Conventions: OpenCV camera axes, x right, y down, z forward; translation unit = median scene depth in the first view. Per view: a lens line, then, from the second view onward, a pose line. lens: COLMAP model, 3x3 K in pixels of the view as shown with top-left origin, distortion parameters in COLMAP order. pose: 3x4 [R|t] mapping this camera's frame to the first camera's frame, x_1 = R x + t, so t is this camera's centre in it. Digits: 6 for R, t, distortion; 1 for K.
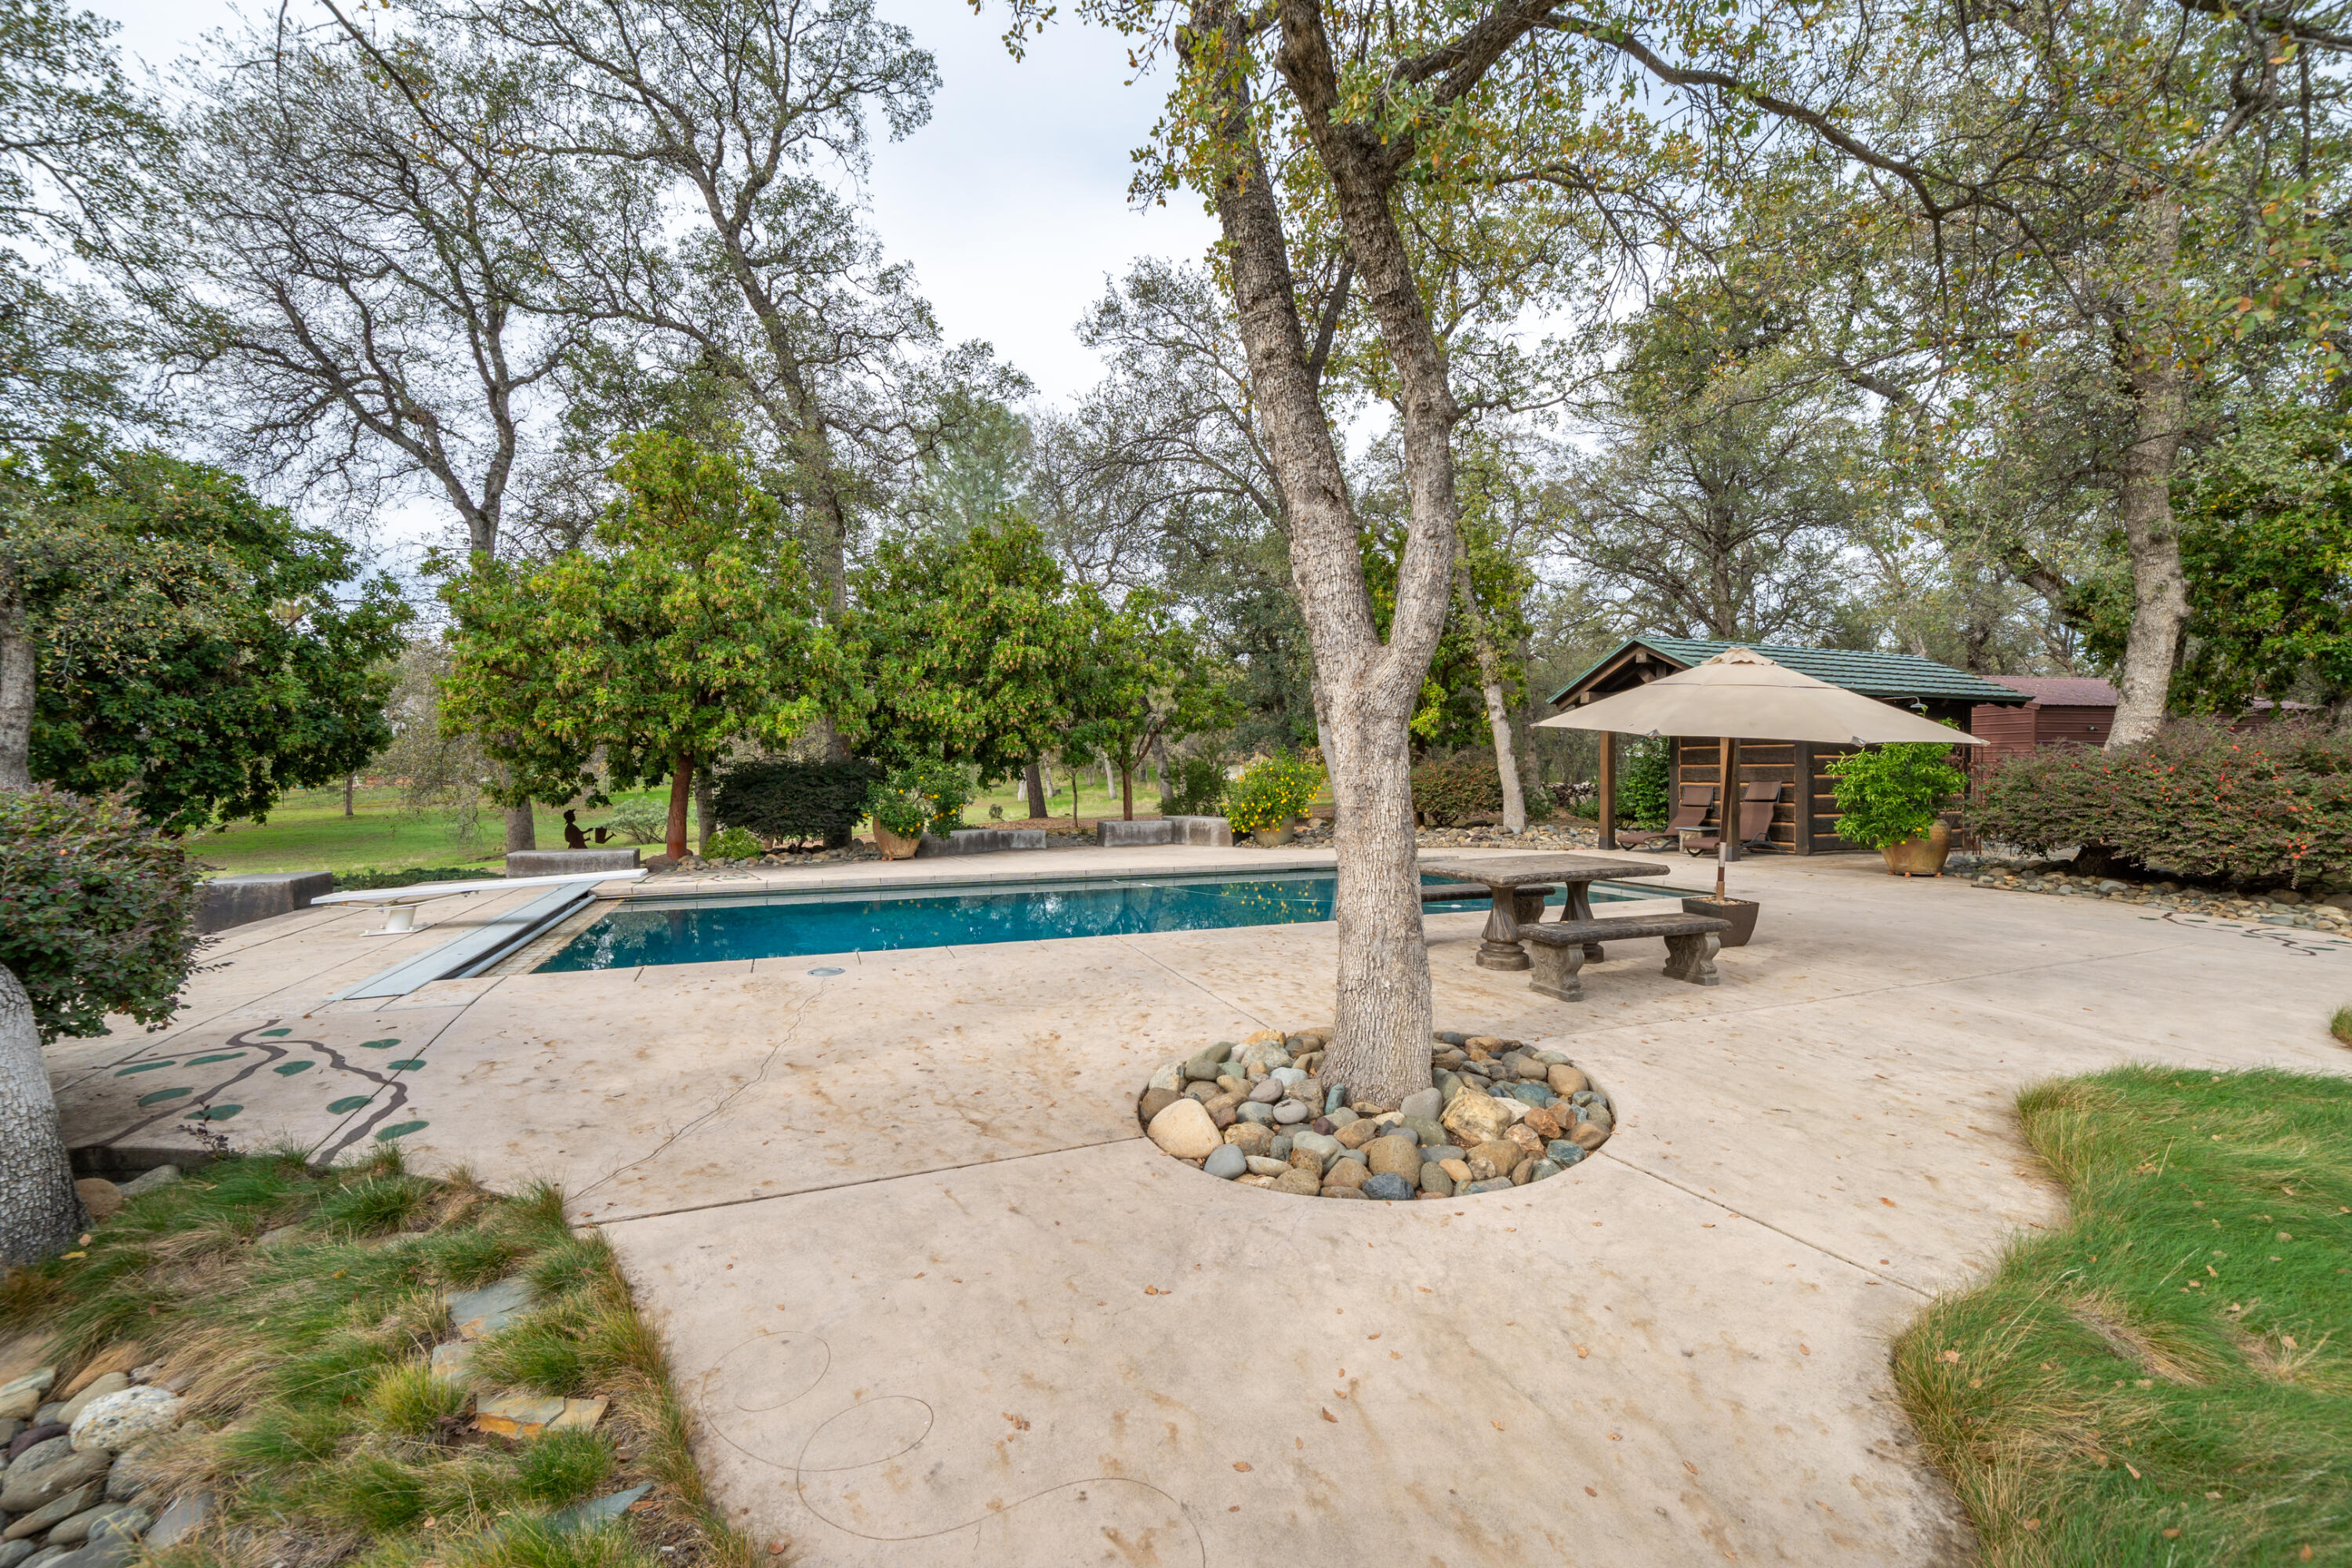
lens RADIAL K [[973.6, 0, 1174.2], [0, 973.6, 786.6], [0, 0, 1]] dist [0.002225, 0.000006]
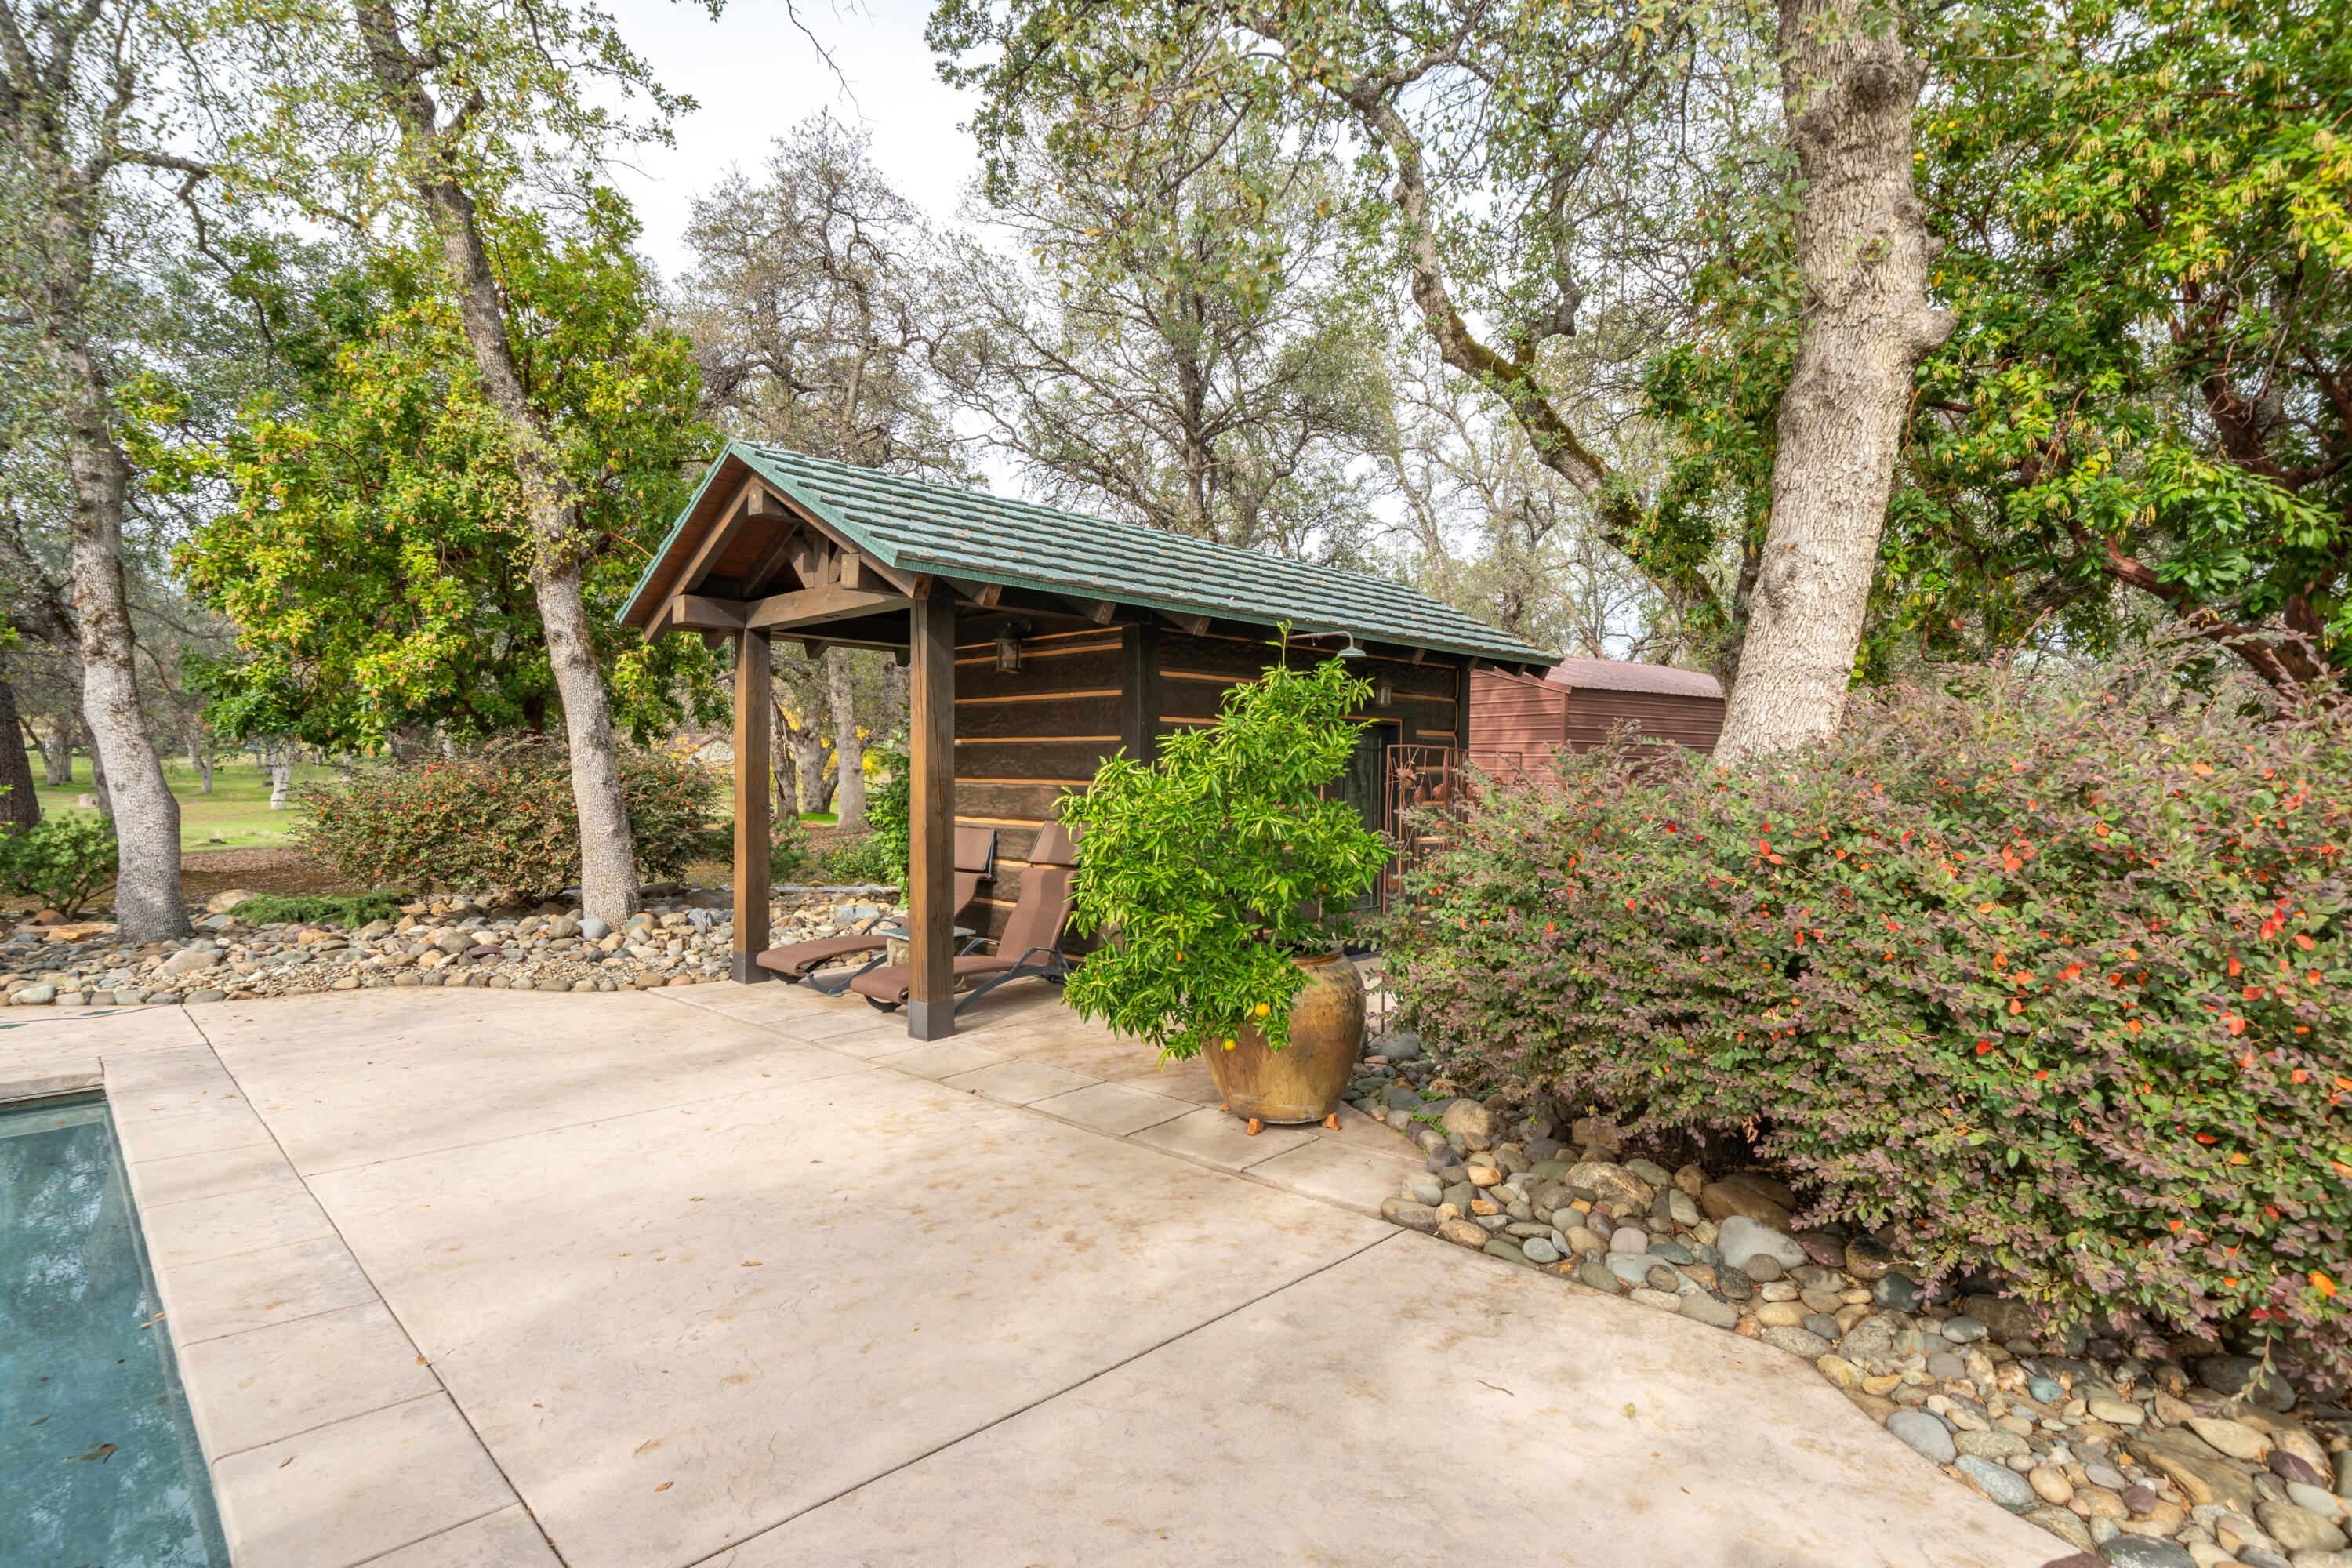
lens RADIAL K [[1150.7, 0, 1173.8], [0, 1150.7, 789.2], [0, 0, 1]] dist [0.001810, 0.000056]
pose [[0.923741, 0.001343, 0.383016, 0.566875], [-0.004284, 0.999968, 0.006826, -0.028037], [-0.382994, -0.007946, 0.923717, 0.635751]]
